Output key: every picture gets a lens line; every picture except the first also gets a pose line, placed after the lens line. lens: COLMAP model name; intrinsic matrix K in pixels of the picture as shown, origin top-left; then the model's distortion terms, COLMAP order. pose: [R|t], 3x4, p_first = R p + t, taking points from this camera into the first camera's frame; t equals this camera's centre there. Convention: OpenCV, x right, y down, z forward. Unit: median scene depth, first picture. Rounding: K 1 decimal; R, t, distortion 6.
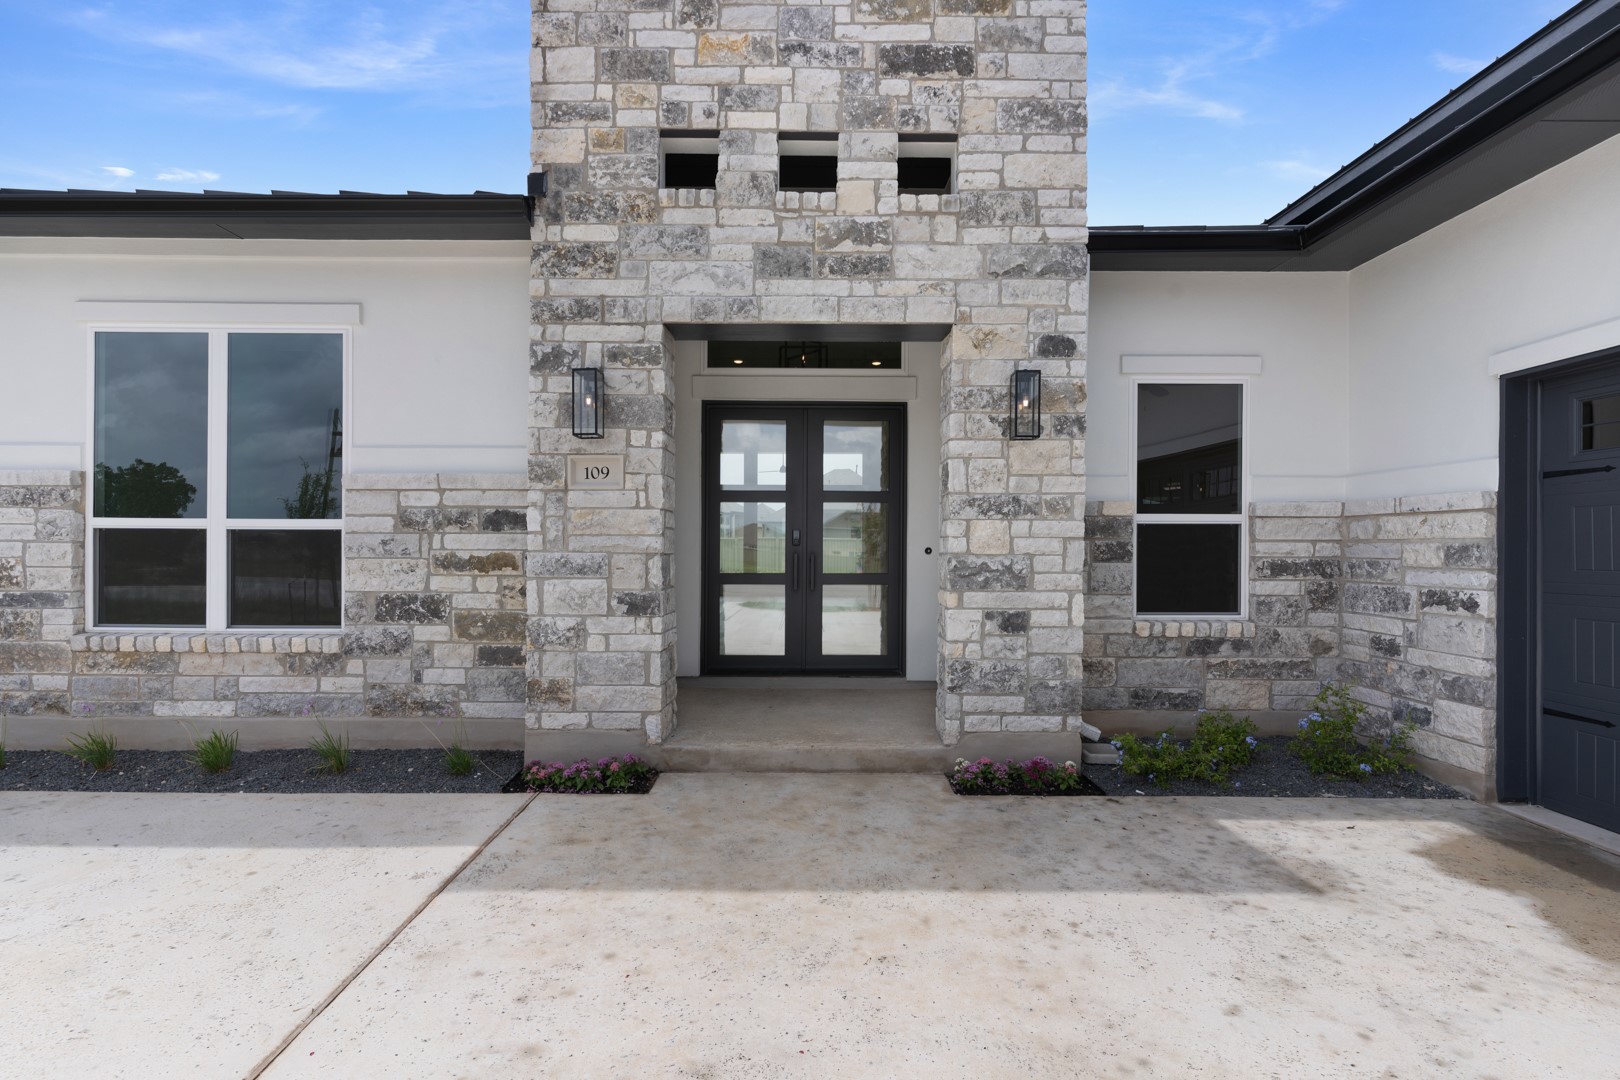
lens RADIAL K [[791.3, 0, 808.0], [0, 791.3, 545.9], [0, 0, 1]] dist [0.002167, 0.000168]
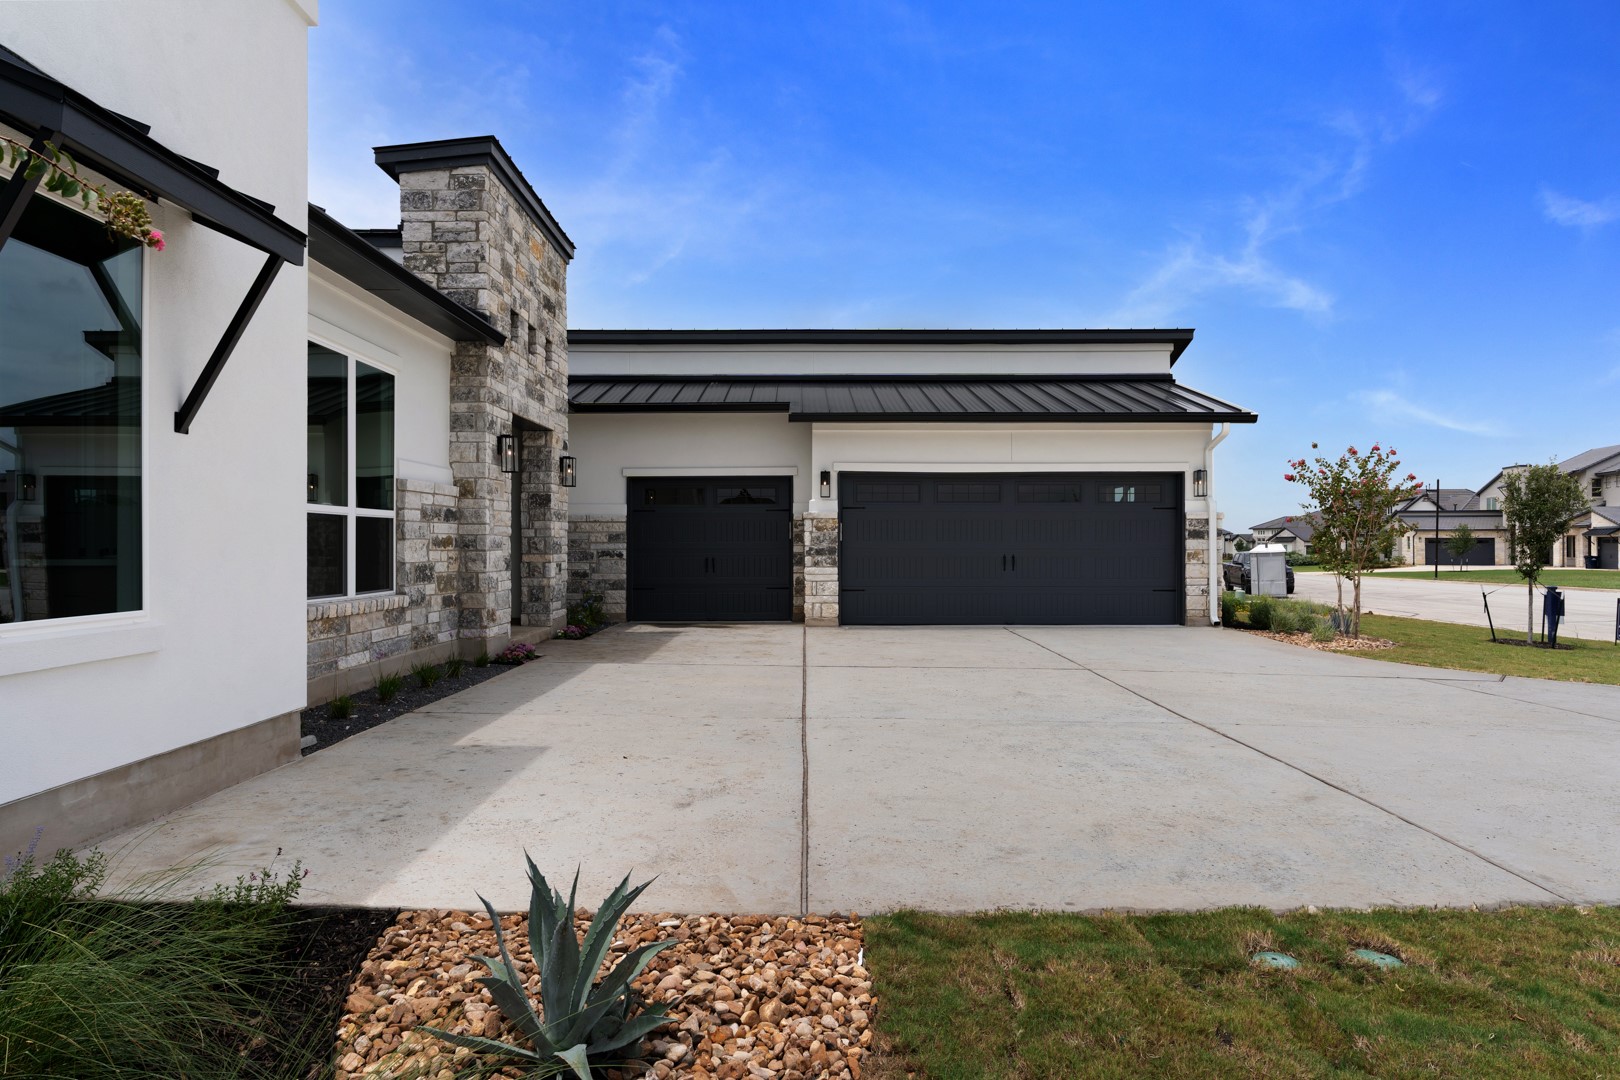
lens RADIAL K [[975.7, 0, 808.4], [0, 975.7, 539.6], [0, 0, 1]] dist [0.000133, 0.000006]
pose [[-0.008521, 0.000430, 0.999964, -2.482648], [0.000611, 1.000000, -0.000425, 0.019069], [-0.999964, 0.000608, -0.008522, 0.322147]]
